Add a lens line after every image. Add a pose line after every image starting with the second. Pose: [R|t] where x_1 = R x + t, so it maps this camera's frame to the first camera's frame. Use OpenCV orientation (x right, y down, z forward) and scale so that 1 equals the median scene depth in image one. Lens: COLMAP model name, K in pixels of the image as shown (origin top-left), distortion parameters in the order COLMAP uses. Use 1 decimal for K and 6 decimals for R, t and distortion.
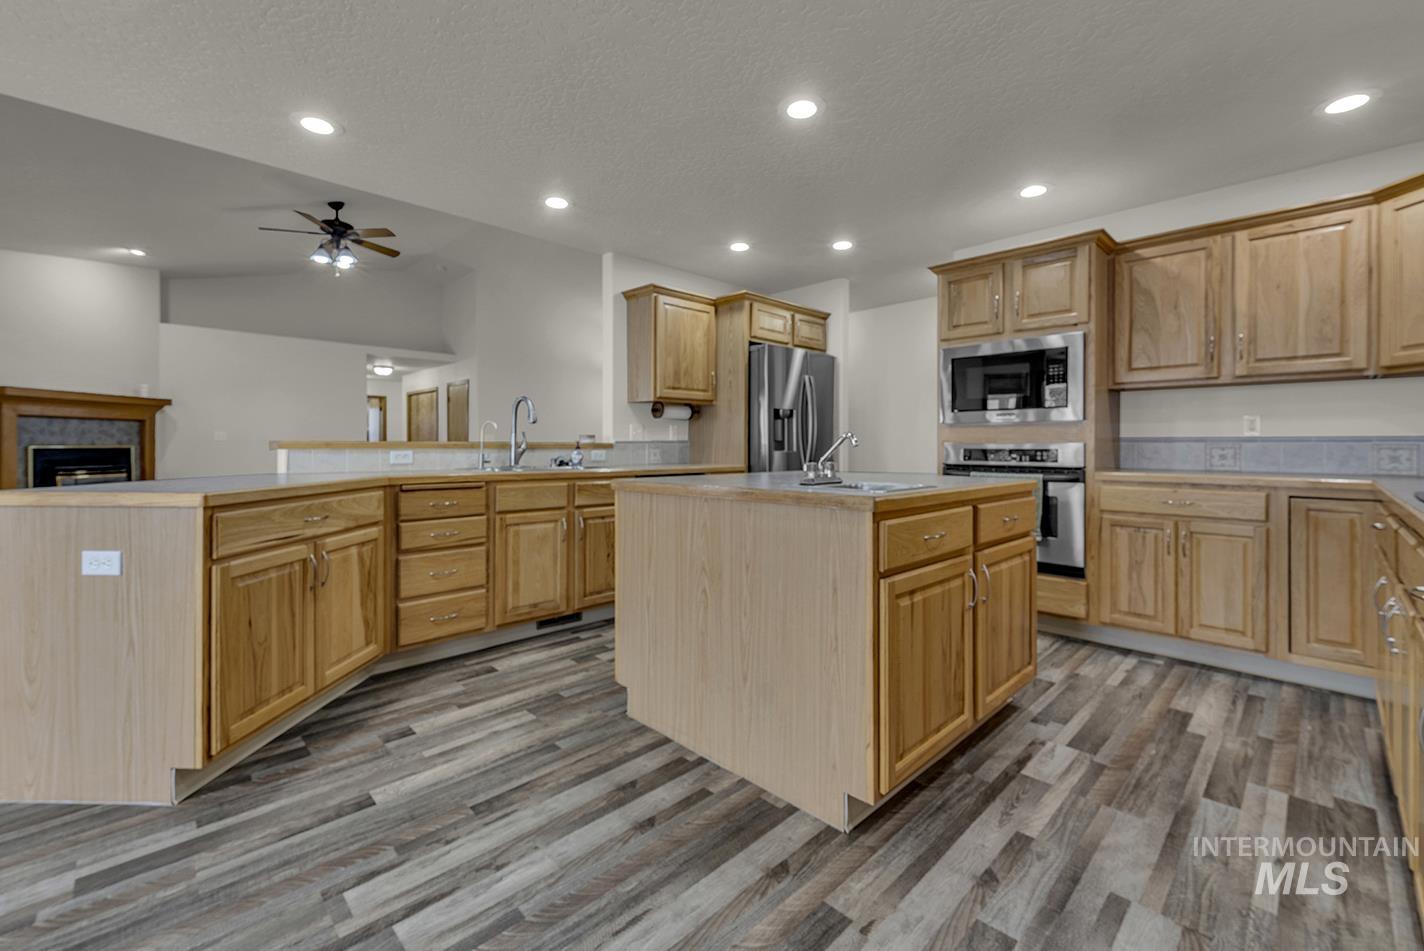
lens RADIAL K [[593.3, 0, 708.6], [0, 593.3, 458.2], [0, 0, 1]] dist [-0.000074, -0.000464]
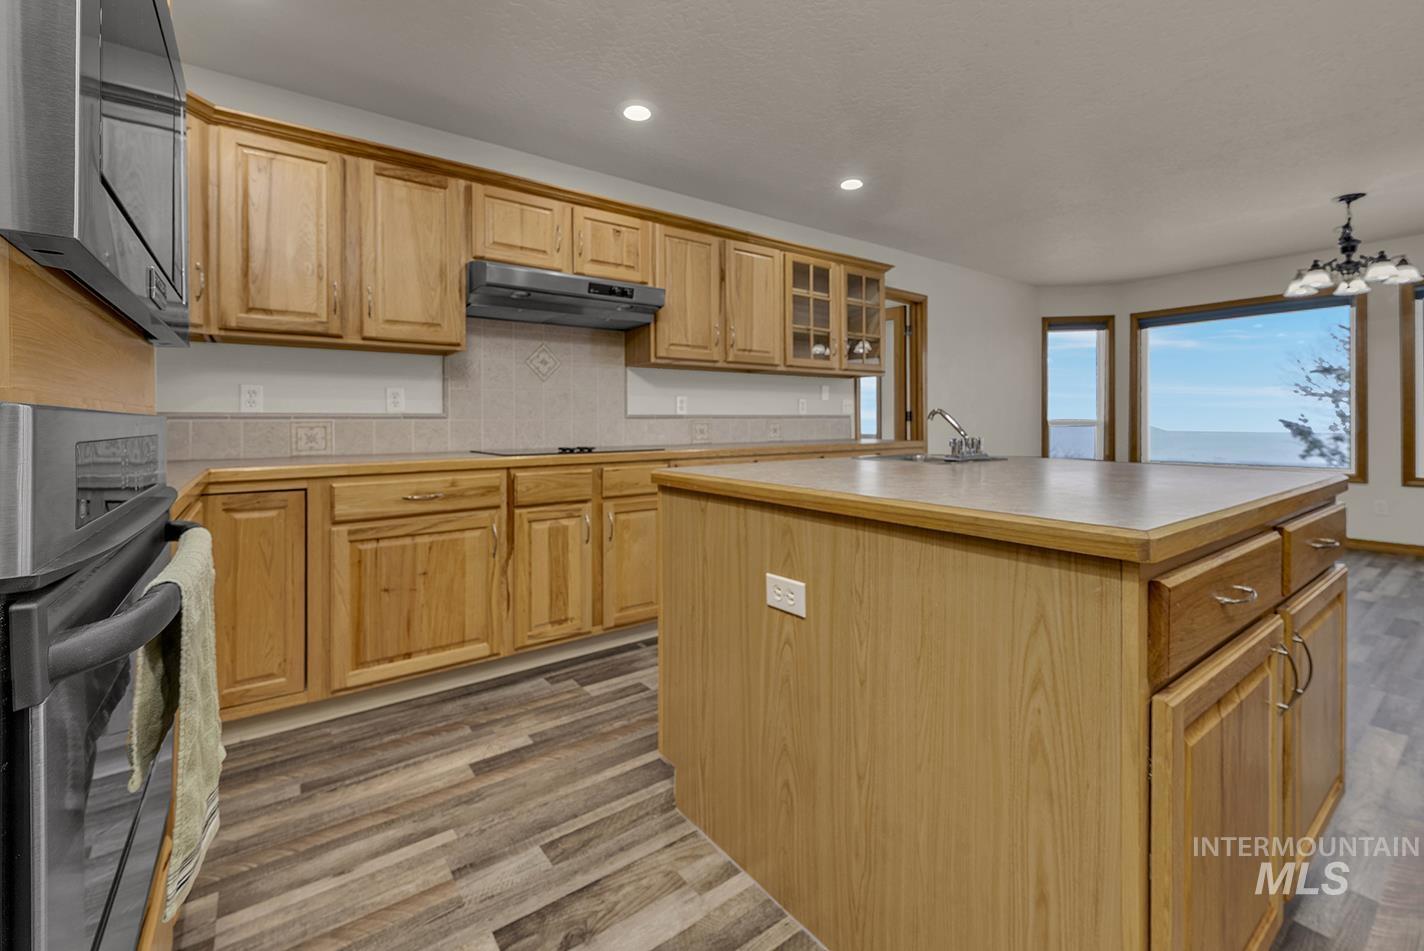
lens RADIAL K [[598.3, 0, 691.8], [0, 598.3, 416.8], [0, 0, 1]] dist [-0.001352, -0.000072]
pose [[-0.985922, -0.001890, 0.167198, 0.454337], [0.000911, 0.999861, 0.016675, -0.048545], [-0.167206, 0.016593, -0.985782, 1.979523]]
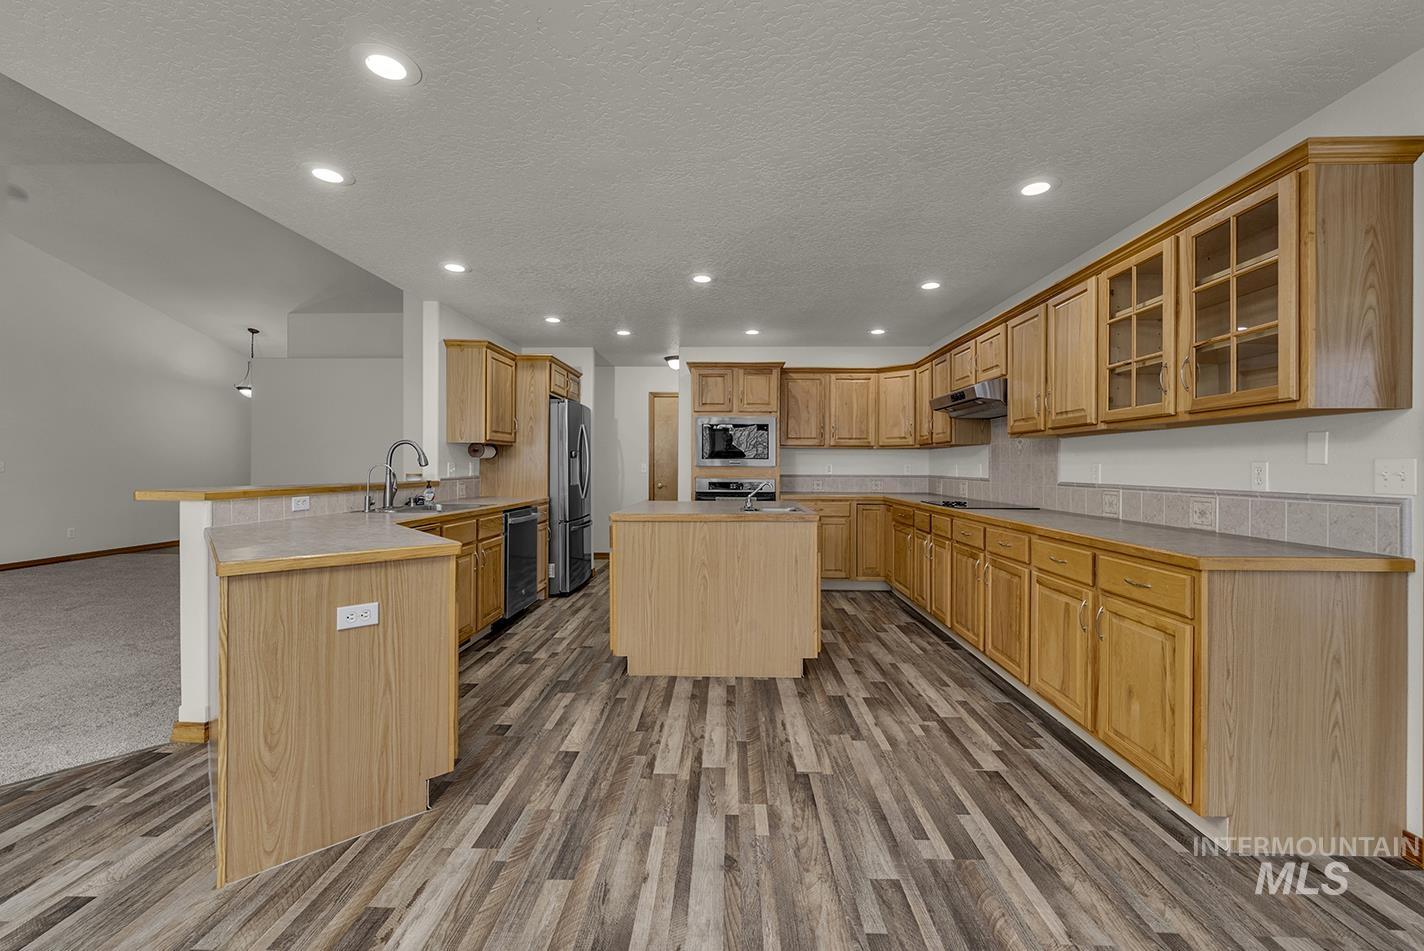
lens RADIAL K [[576.6, 0, 713.9], [0, 576.6, 469.7], [0, 0, 1]] dist [-0.001324, -0.000322]
pose [[0.720743, -0.004162, 0.693190, -1.079387], [0.012047, 0.999906, -0.006522, -0.066283], [-0.693098, 0.013052, 0.720725, -0.191392]]
